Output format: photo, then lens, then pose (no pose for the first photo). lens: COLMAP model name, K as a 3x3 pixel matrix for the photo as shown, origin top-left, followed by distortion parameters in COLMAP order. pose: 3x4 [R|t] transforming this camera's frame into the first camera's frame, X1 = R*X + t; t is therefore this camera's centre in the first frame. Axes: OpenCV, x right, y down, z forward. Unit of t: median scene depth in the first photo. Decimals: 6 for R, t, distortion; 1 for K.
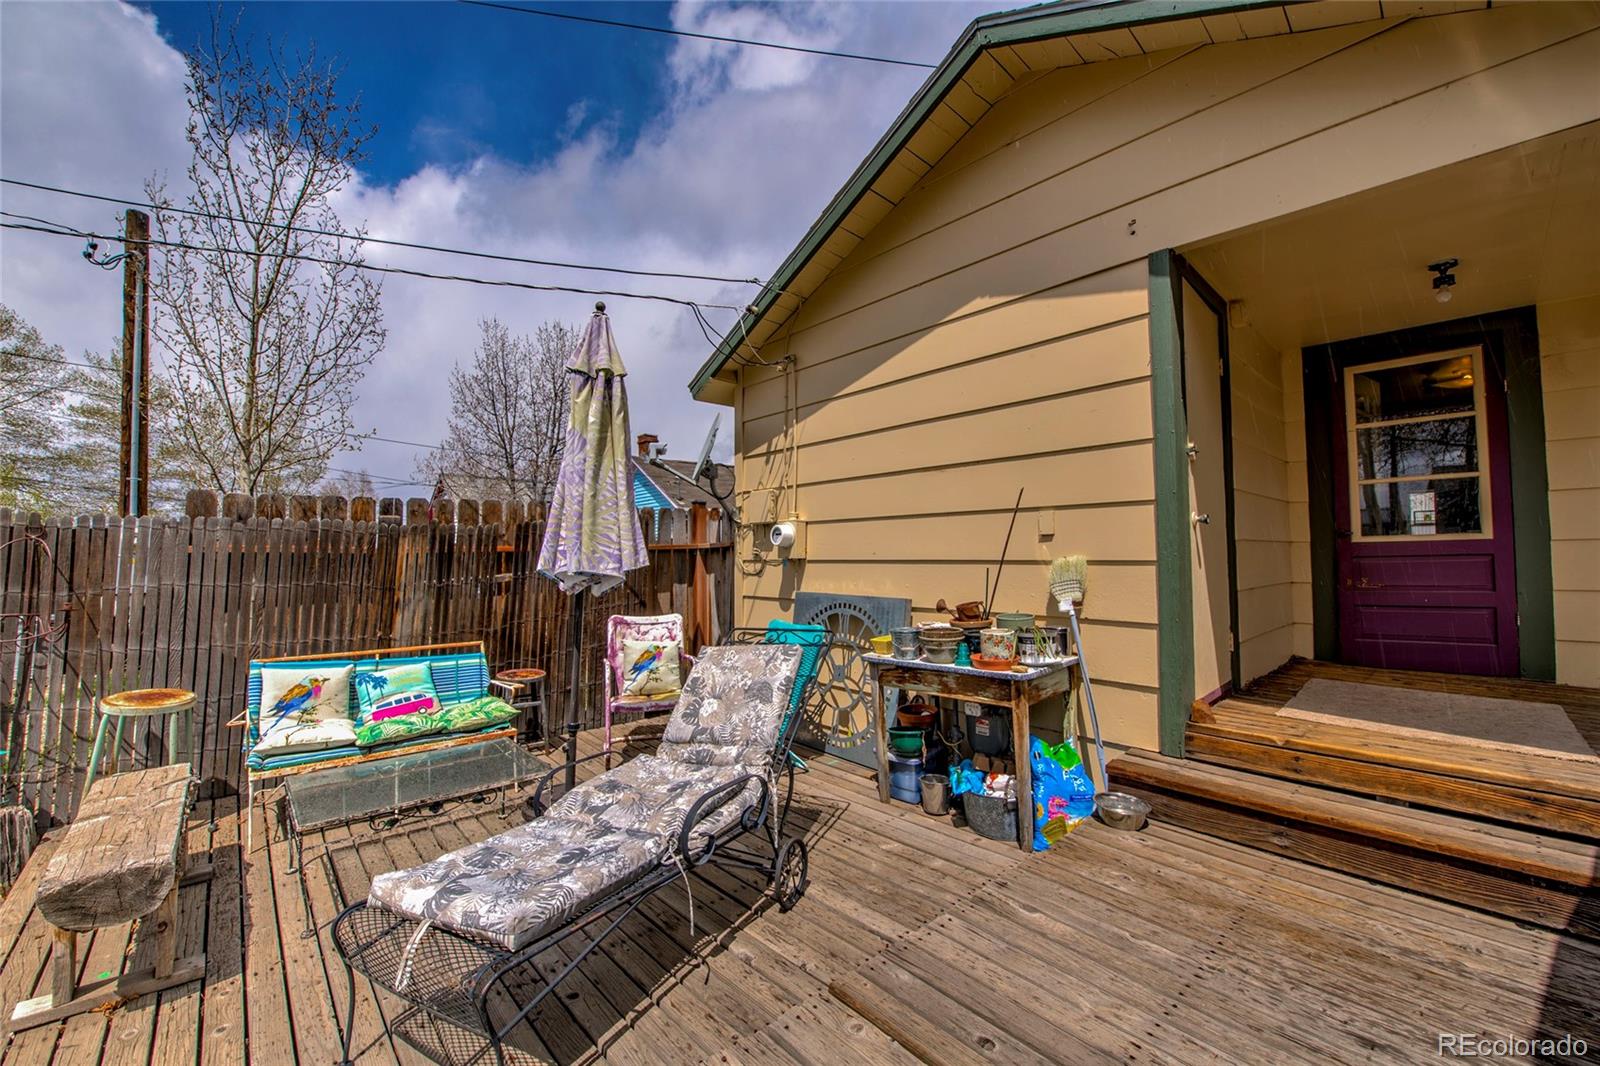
lens RADIAL K [[652.7, 0, 747.5], [0, 652.7, 539.4], [0, 0, 1]] dist [-0.021392, -0.001152]
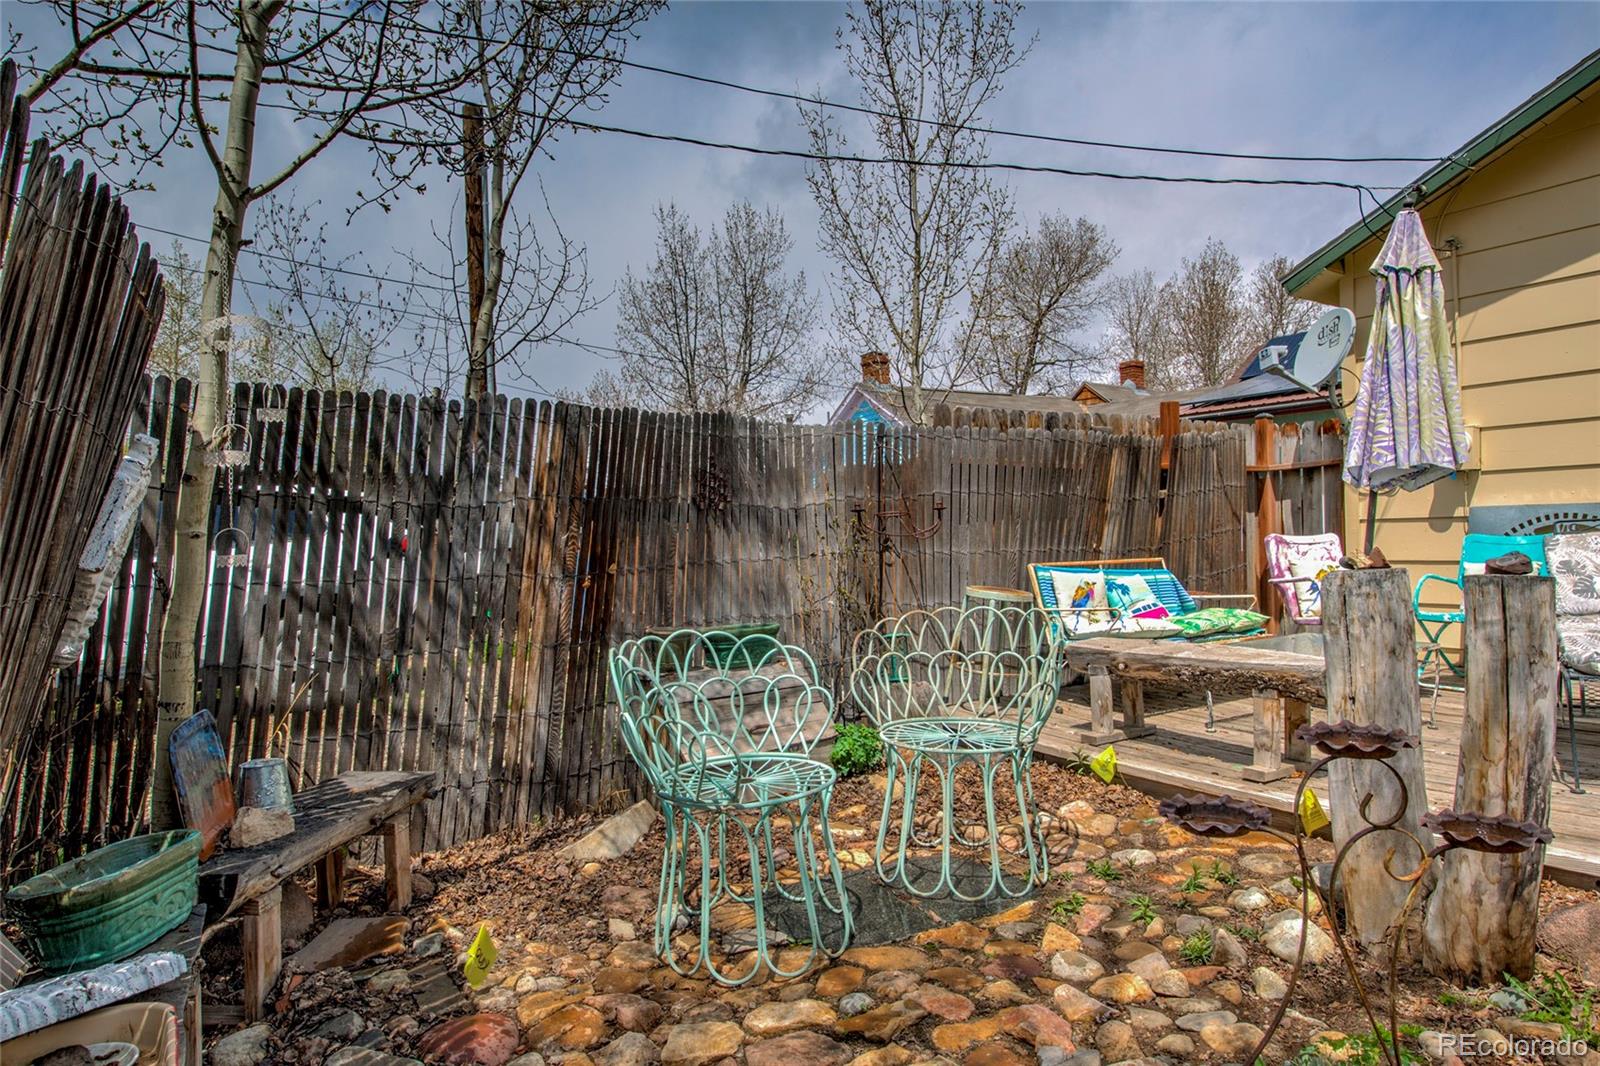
lens RADIAL K [[936.5, 0, 811.8], [0, 936.5, 528.5], [0, 0, 1]] dist [0.000376, -0.005535]
pose [[0.990278, -0.017373, -0.138012, -0.854129], [0.021122, 0.999446, 0.025740, 0.077887], [0.137488, -0.028405, 0.990096, -0.515341]]
